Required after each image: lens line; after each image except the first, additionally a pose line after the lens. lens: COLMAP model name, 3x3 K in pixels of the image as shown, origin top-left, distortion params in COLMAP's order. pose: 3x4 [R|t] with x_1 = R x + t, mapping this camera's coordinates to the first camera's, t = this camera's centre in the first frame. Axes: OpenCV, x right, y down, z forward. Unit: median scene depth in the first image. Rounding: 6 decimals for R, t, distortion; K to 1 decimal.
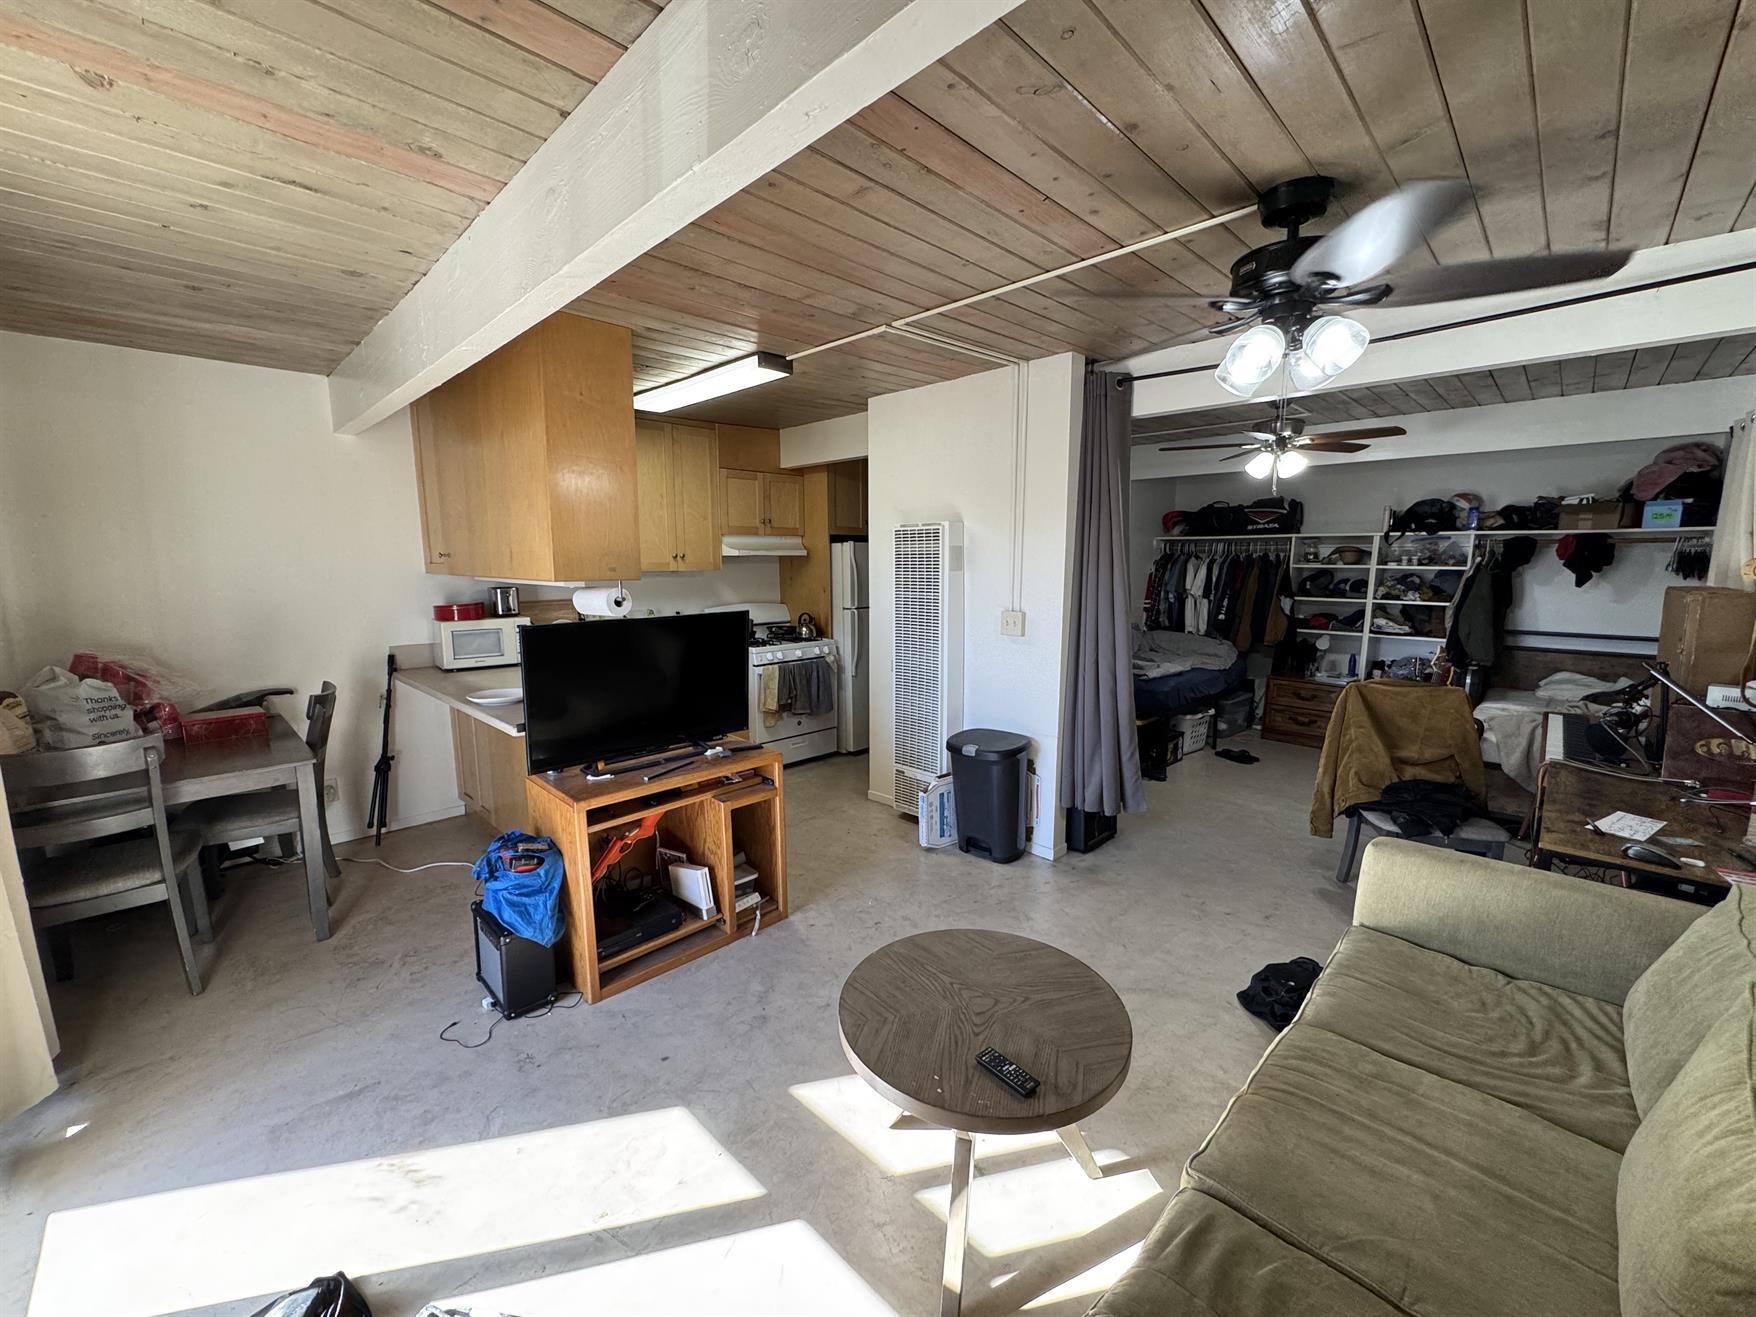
lens RADIAL K [[702.3, 0, 879.4], [0, 702.3, 659.7], [0, 0, 1]] dist [0.003178, 0.000600]
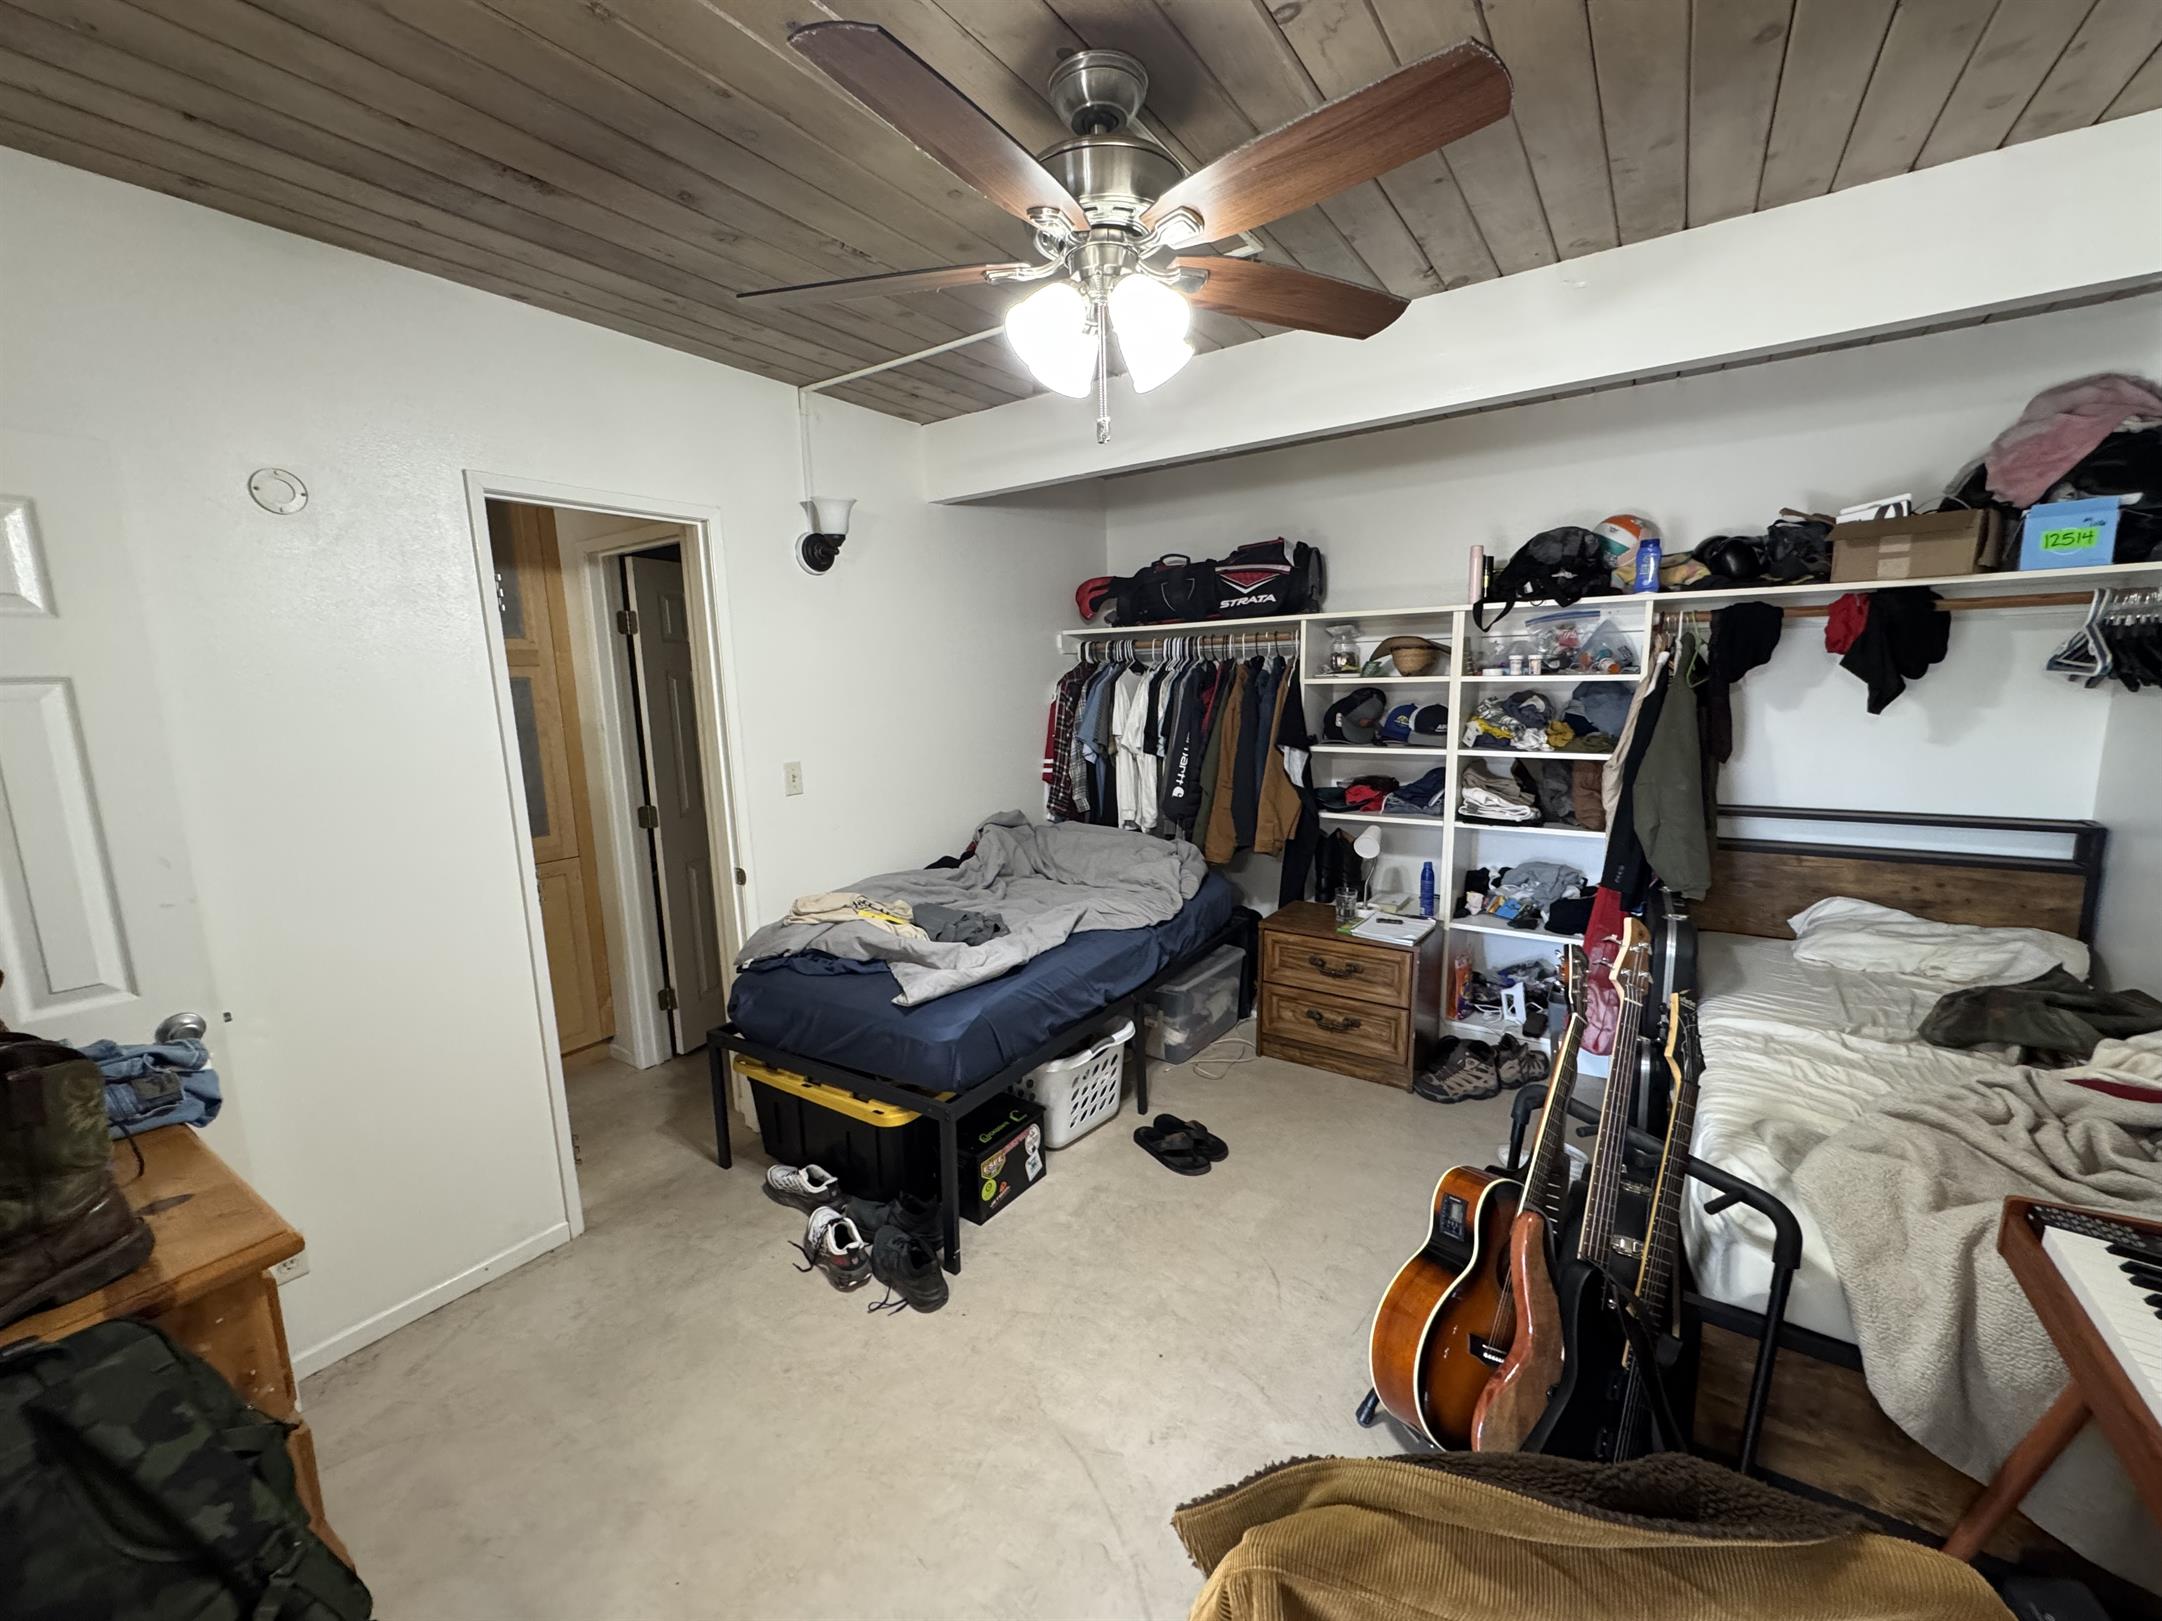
lens RADIAL K [[864.7, 0, 1081.2], [0, 864.7, 811.9], [0, 0, 1]] dist [0.003178, 0.000600]
pose [[0.981530, -0.054649, 0.183338, 0.351454], [0.053503, 0.998505, 0.011199, -0.064475], [-0.183676, -0.001183, 0.982986, 0.486254]]
